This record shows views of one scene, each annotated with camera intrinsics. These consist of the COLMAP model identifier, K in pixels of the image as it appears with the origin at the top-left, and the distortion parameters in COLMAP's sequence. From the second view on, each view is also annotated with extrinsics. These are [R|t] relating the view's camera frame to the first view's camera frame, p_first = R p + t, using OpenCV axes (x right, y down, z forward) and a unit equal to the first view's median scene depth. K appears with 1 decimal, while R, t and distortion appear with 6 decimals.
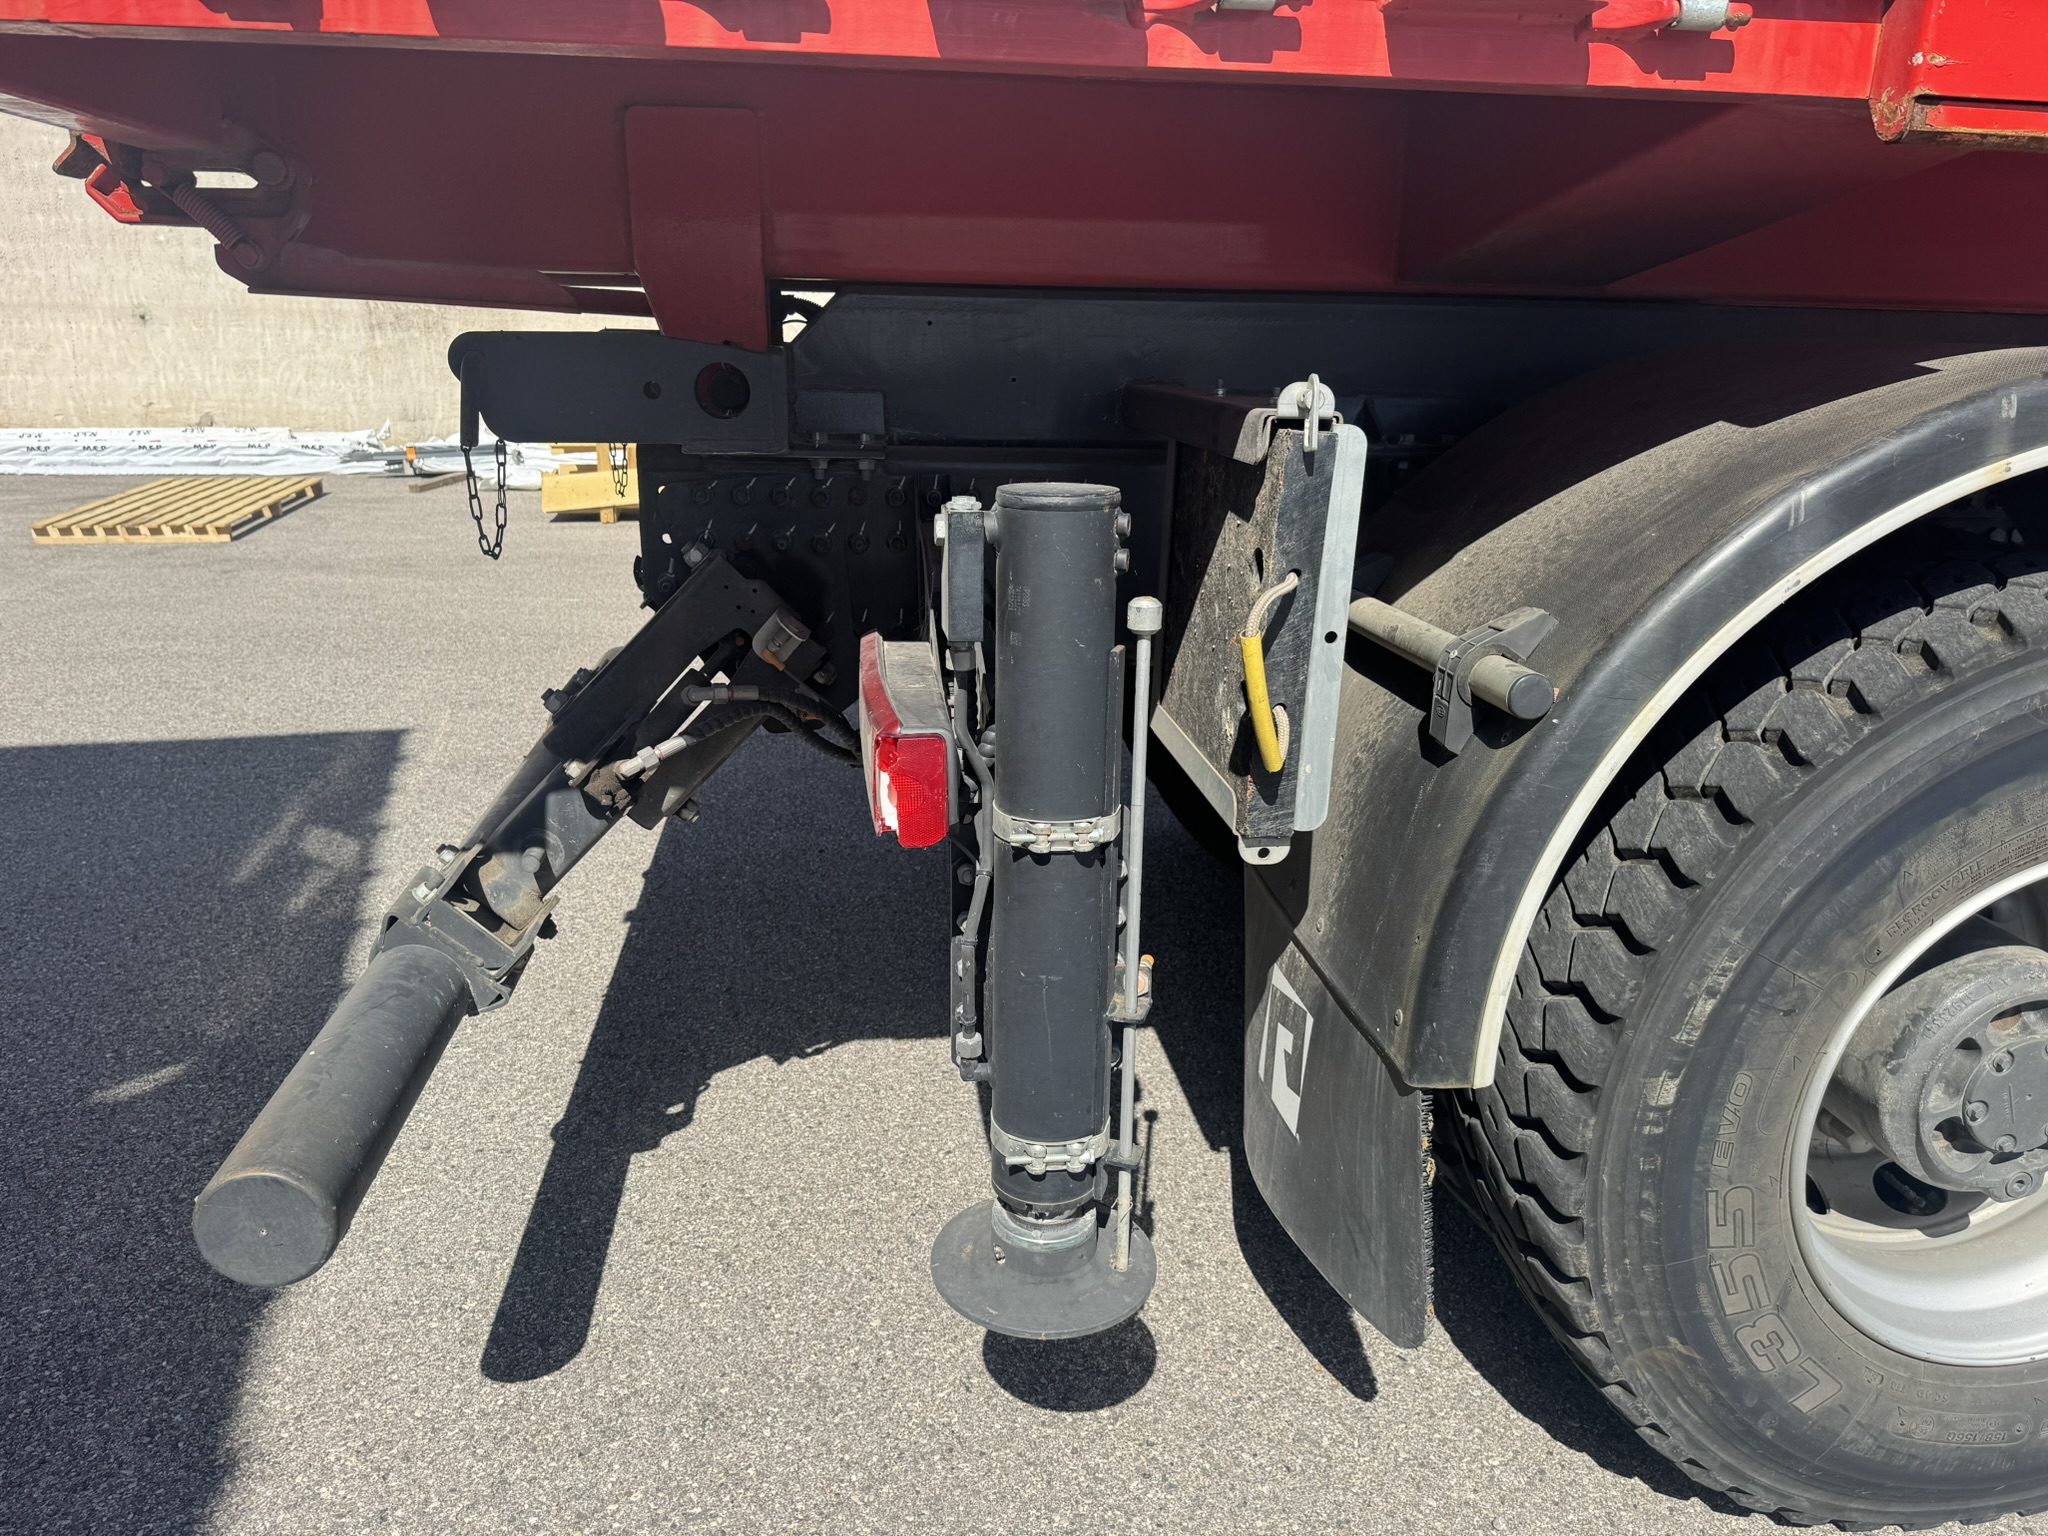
lens RADIAL K [[1422.5, 0, 1024.0], [0, 1422.5, 768.0], [0, 0, 1]] dist [0.044076, -0.063803]
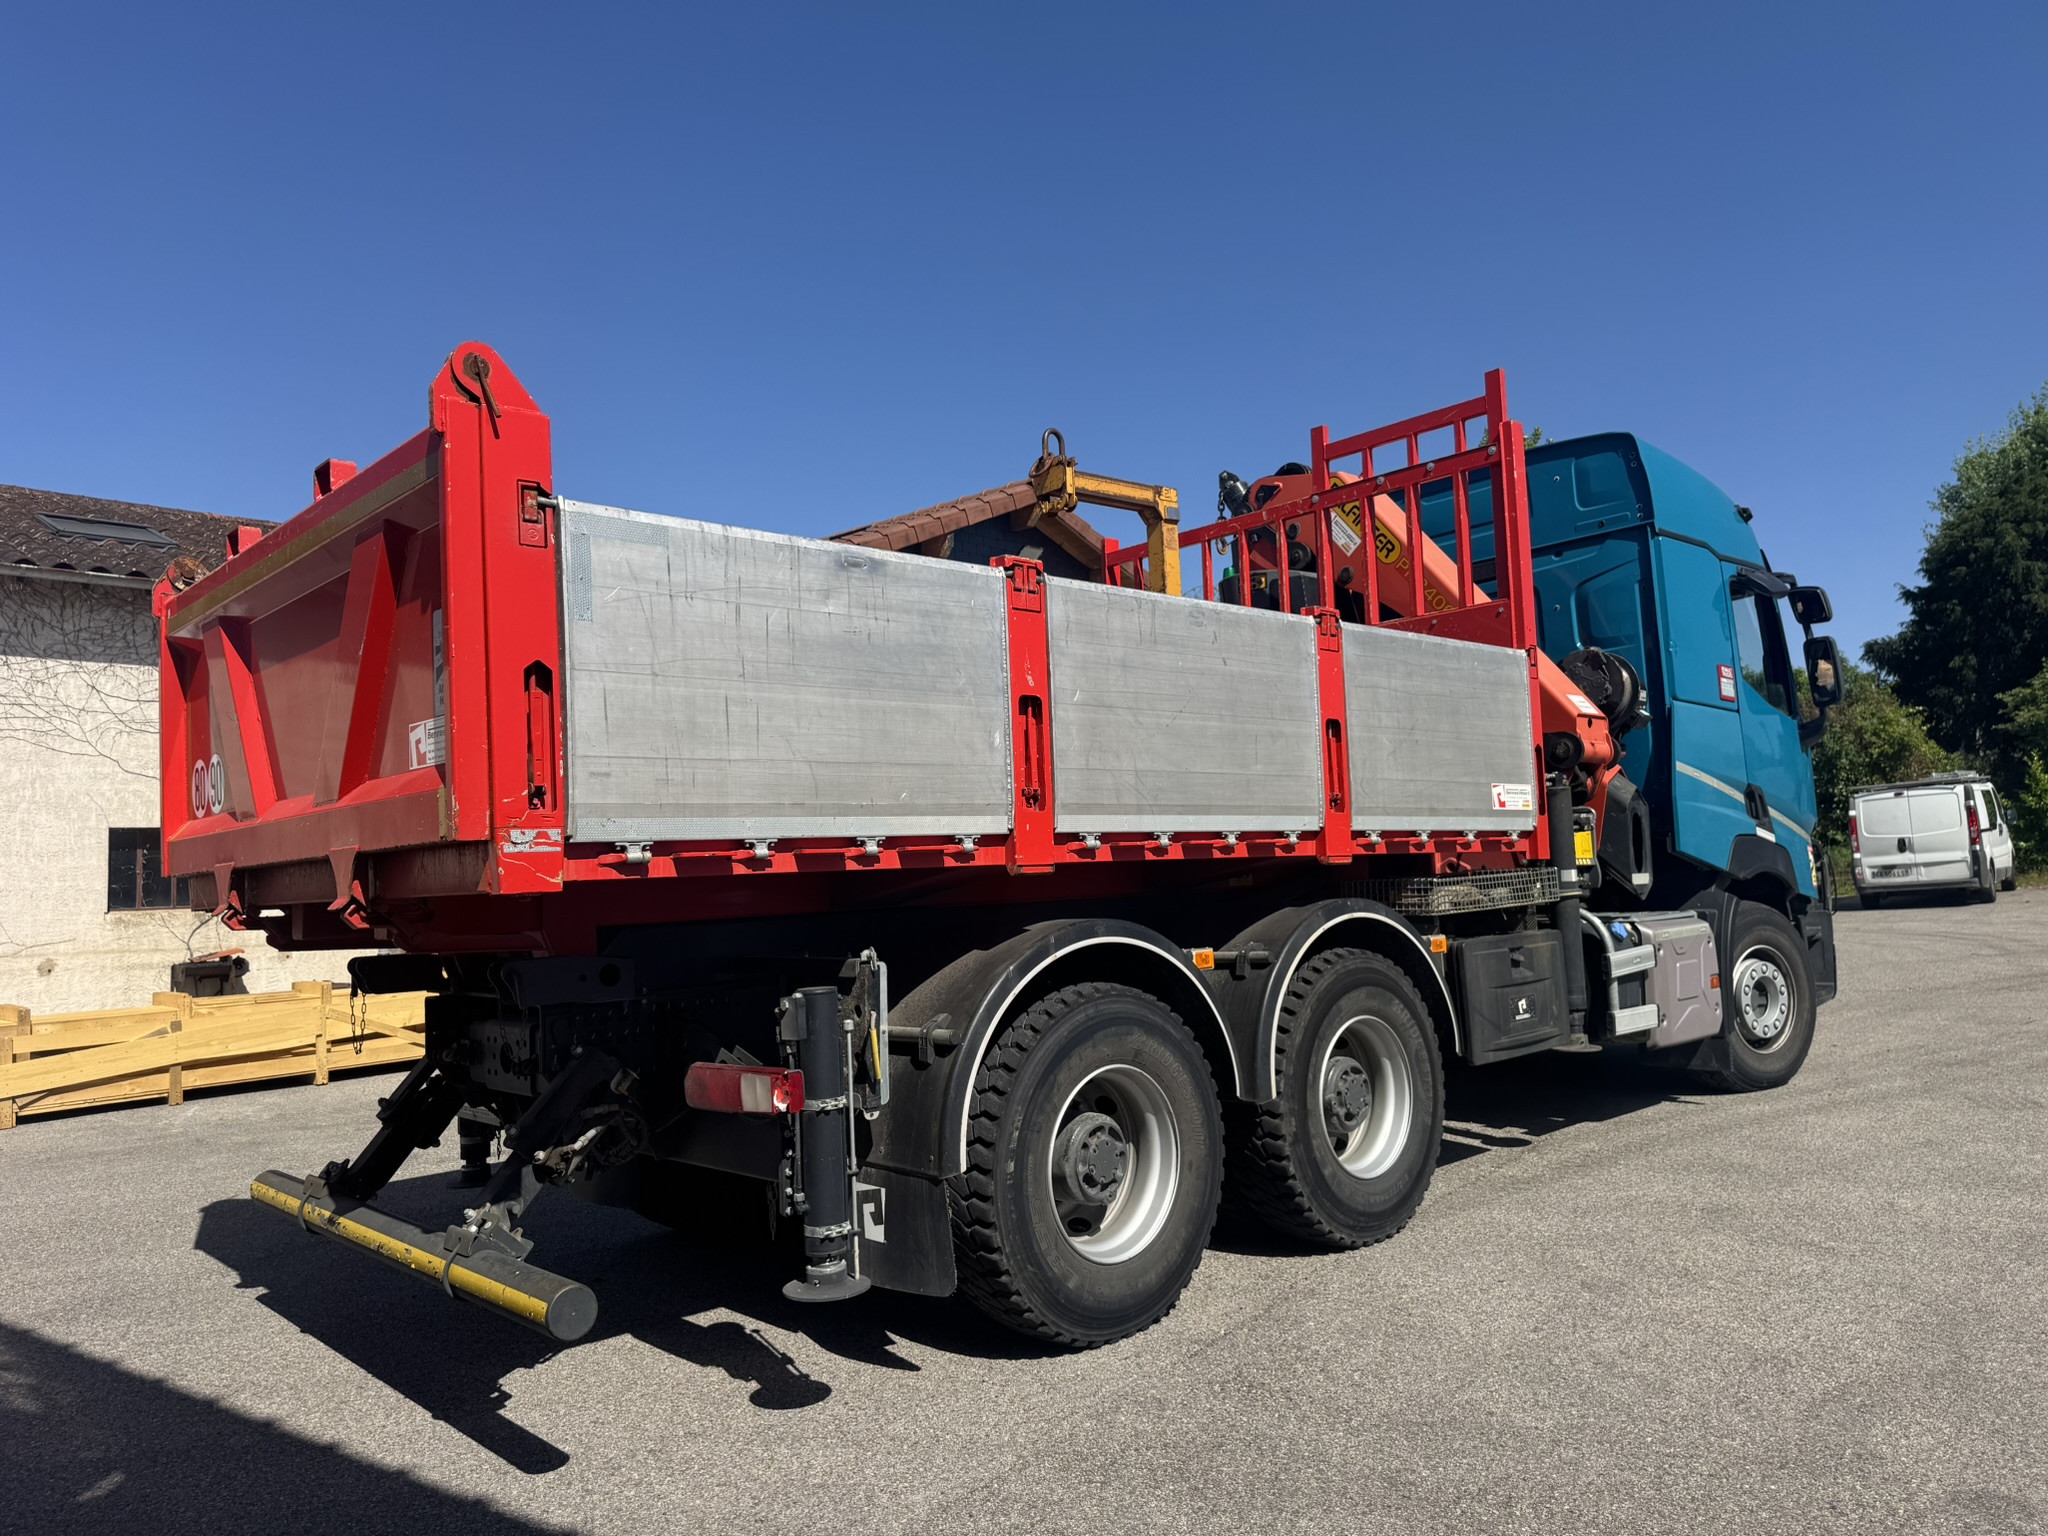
lens RADIAL K [[1422.5, 0, 1024.0], [0, 1422.5, 768.0], [0, 0, 1]] dist [0.044076, -0.063803]
pose [[0.803405, -0.007816, 0.595381, -1.290949], [0.230161, 0.926268, -0.298418, 0.345566], [-0.549150, 0.376784, 0.745968, -1.545961]]
